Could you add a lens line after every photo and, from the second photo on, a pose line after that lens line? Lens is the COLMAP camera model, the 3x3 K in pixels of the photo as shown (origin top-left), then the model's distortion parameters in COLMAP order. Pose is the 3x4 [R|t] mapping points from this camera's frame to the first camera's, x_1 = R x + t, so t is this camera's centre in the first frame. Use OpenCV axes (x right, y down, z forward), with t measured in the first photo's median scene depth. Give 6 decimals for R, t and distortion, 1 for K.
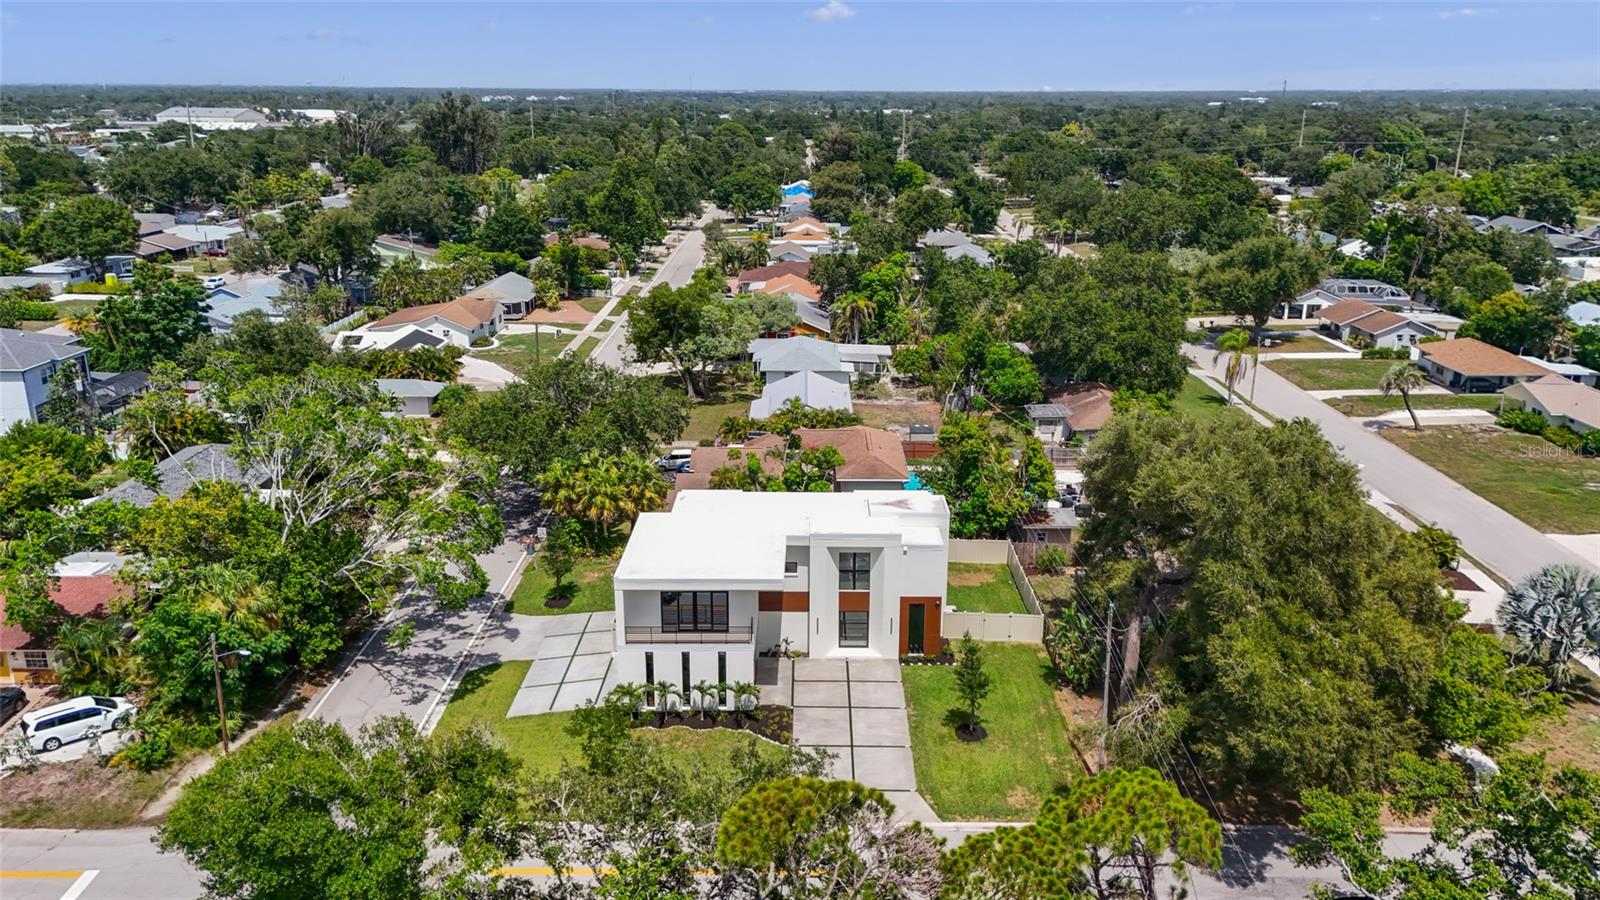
lens RADIAL K [[1171.3, 0, 803.8], [0, 1171.3, 439.1], [0, 0, 1]] dist [0.078991, -0.087081]
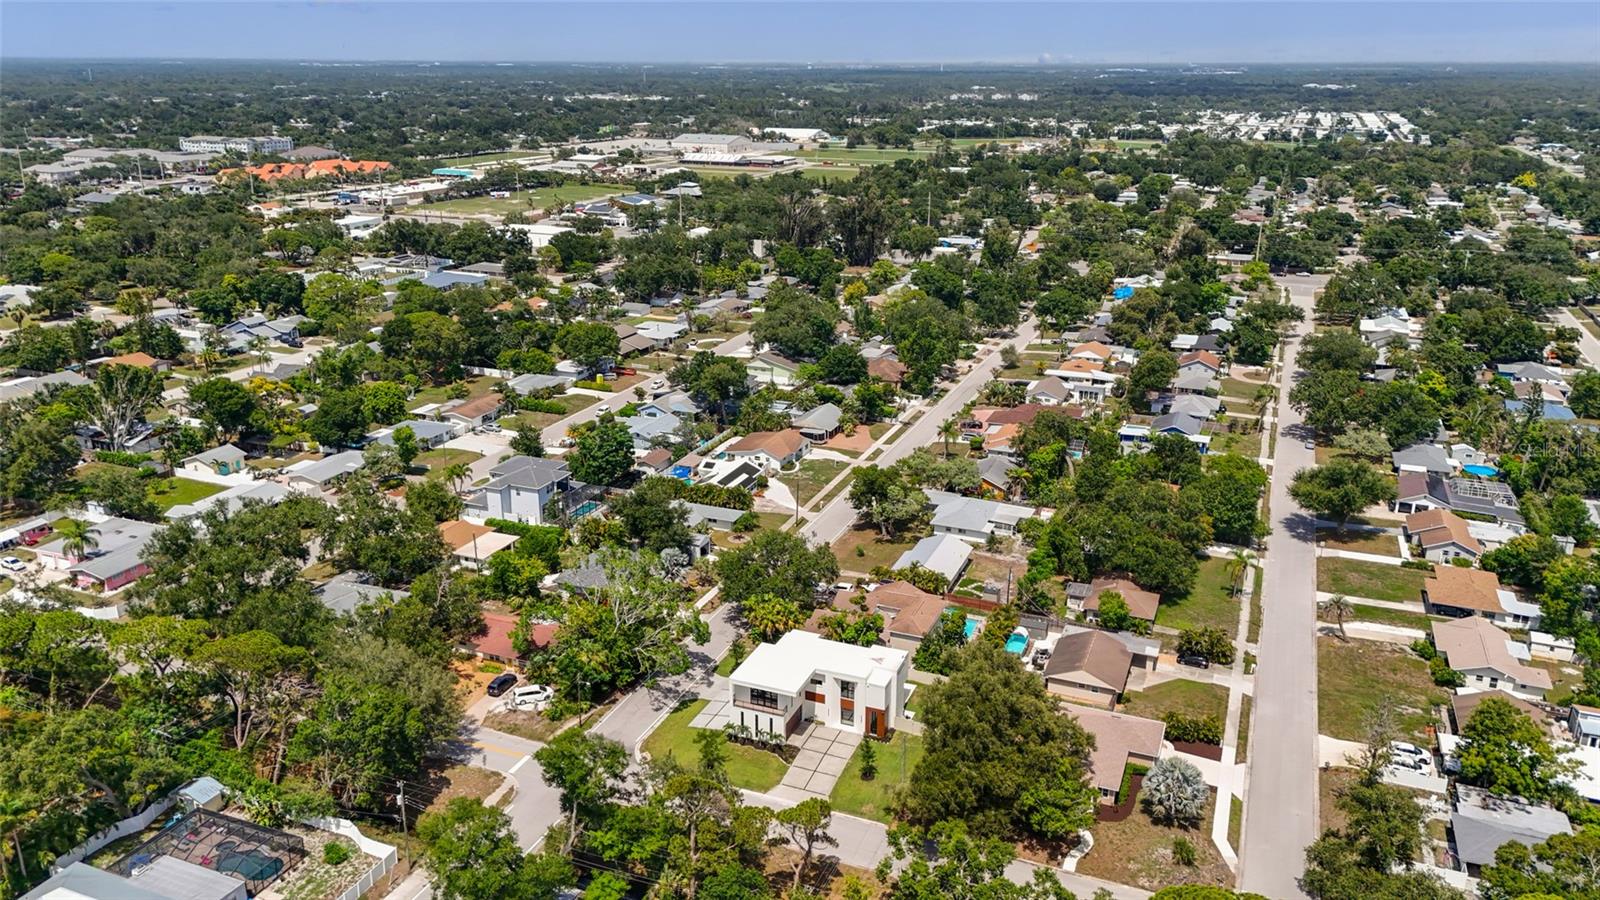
lens RADIAL K [[1160.8, 0, 800.0], [0, 1160.8, 450.0], [0, 0, 1]] dist [0.078171, -0.094159]
pose [[0.925559, 0.116434, -0.360254, 0.664400], [-0.105594, 0.993167, 0.049701, -0.409345], [0.363579, -0.007961, 0.931529, -0.975836]]
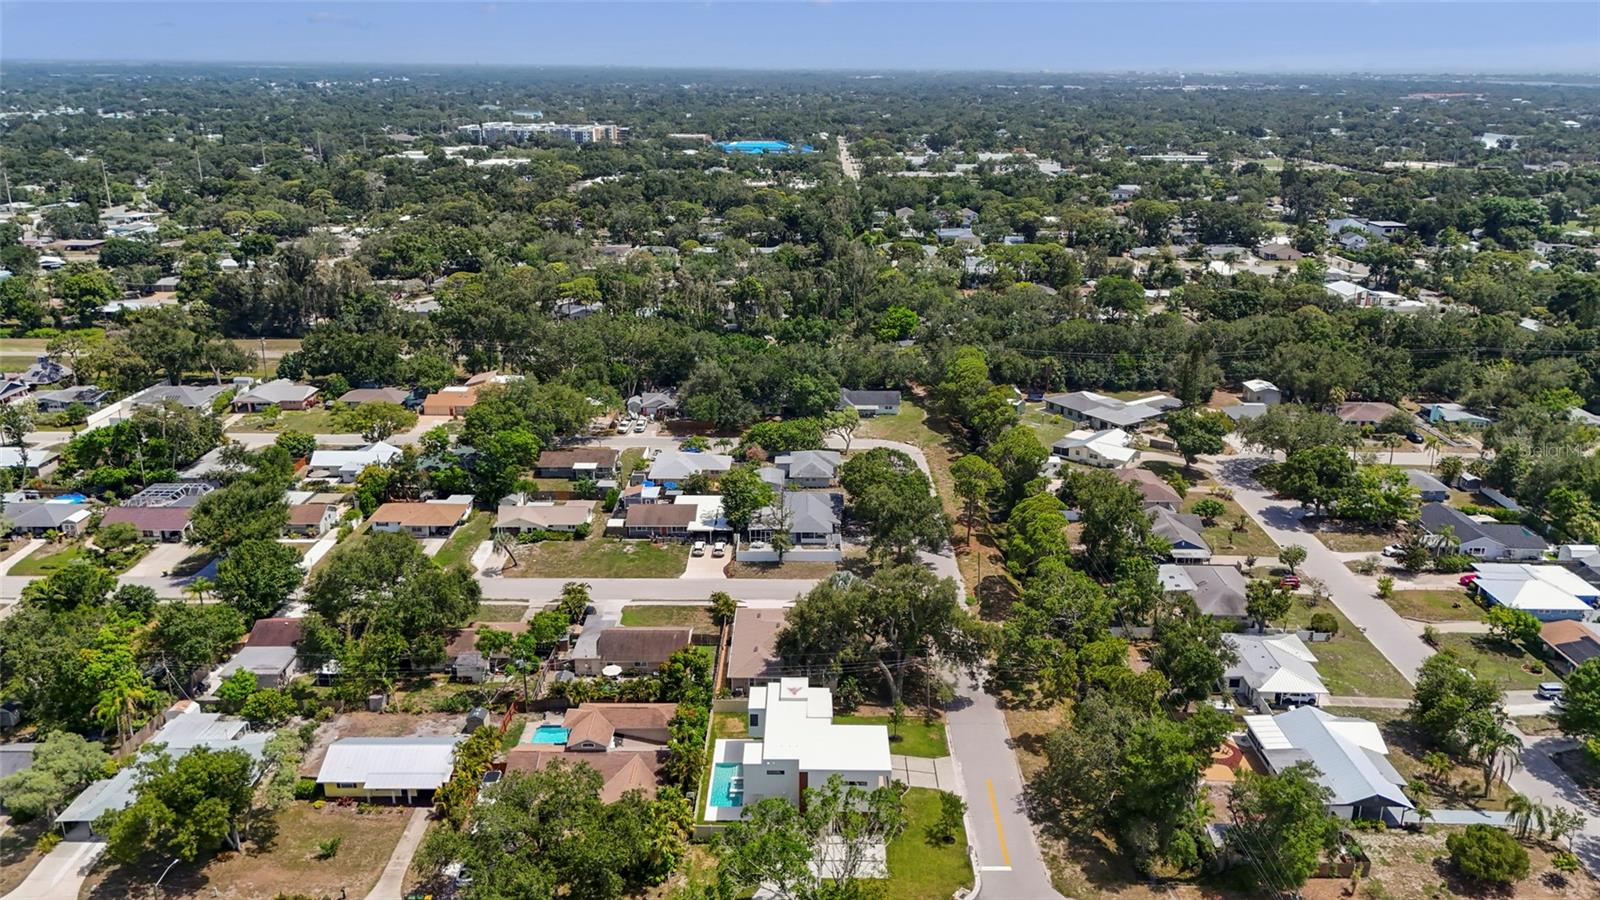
lens RADIAL K [[1171.3, 0, 803.8], [0, 1171.3, 439.1], [0, 0, 1]] dist [0.078991, -0.087081]
pose [[0.000271, -0.307099, 0.951678, -1.708390], [0.278918, 0.913934, 0.294840, -0.927203], [-0.960315, 0.265360, 0.085903, 0.725061]]
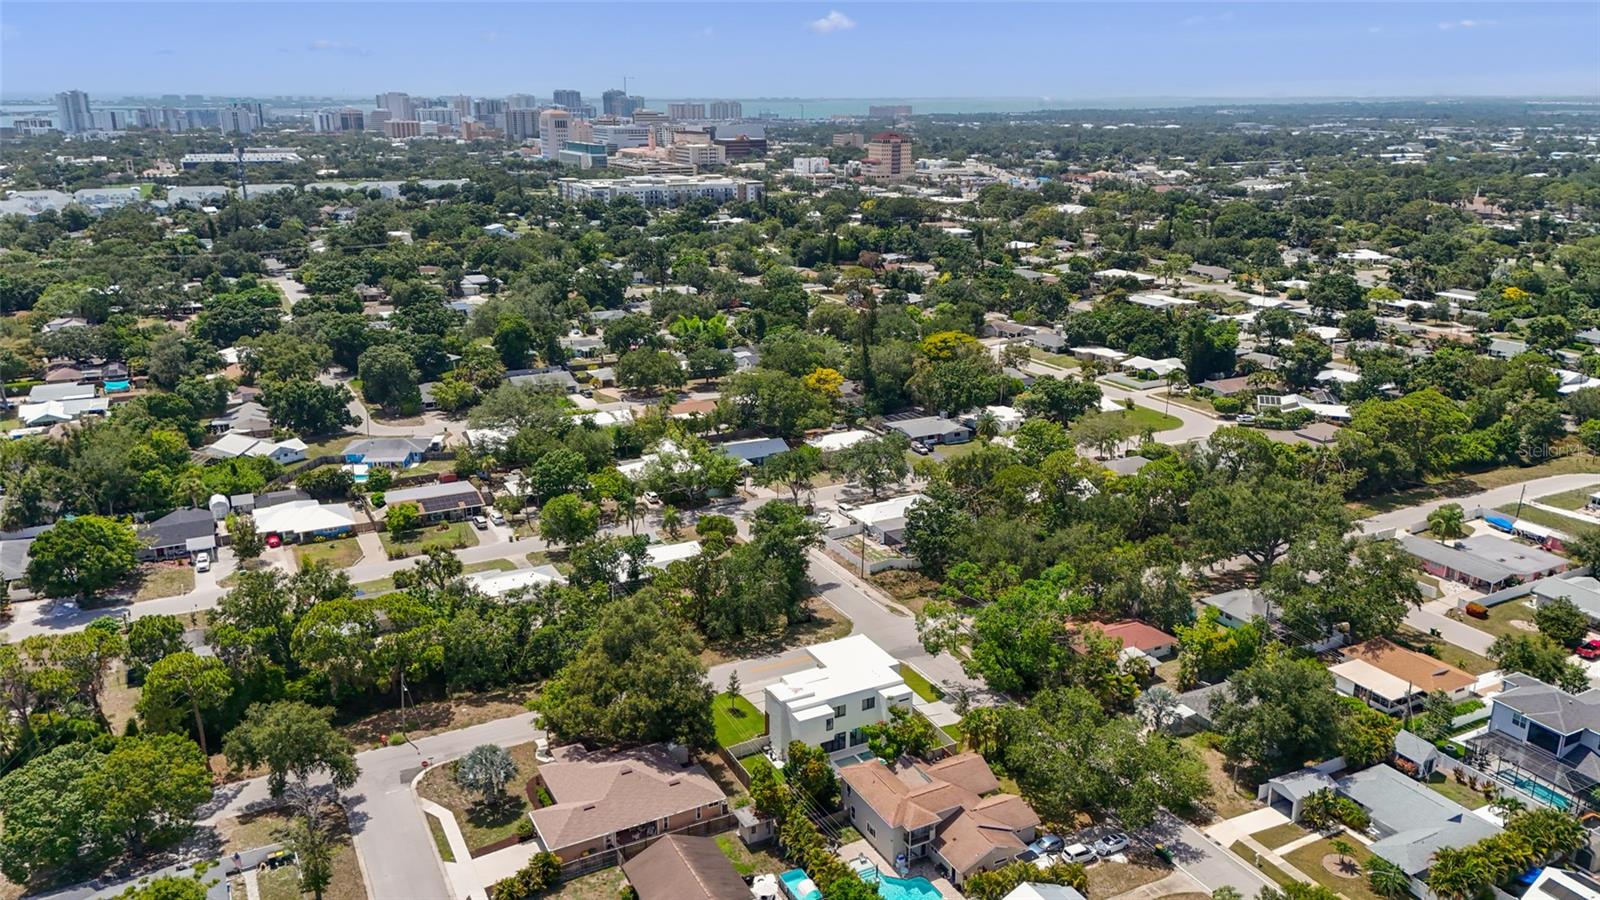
lens RADIAL K [[1171.3, 0, 803.8], [0, 1171.3, 439.1], [0, 0, 1]] dist [0.078991, -0.087081]
pose [[-0.883261, 0.126230, -0.451571, 0.967413], [-0.139569, 0.848644, 0.510220, -1.403692], [0.447628, 0.513682, -0.731956, 2.346229]]
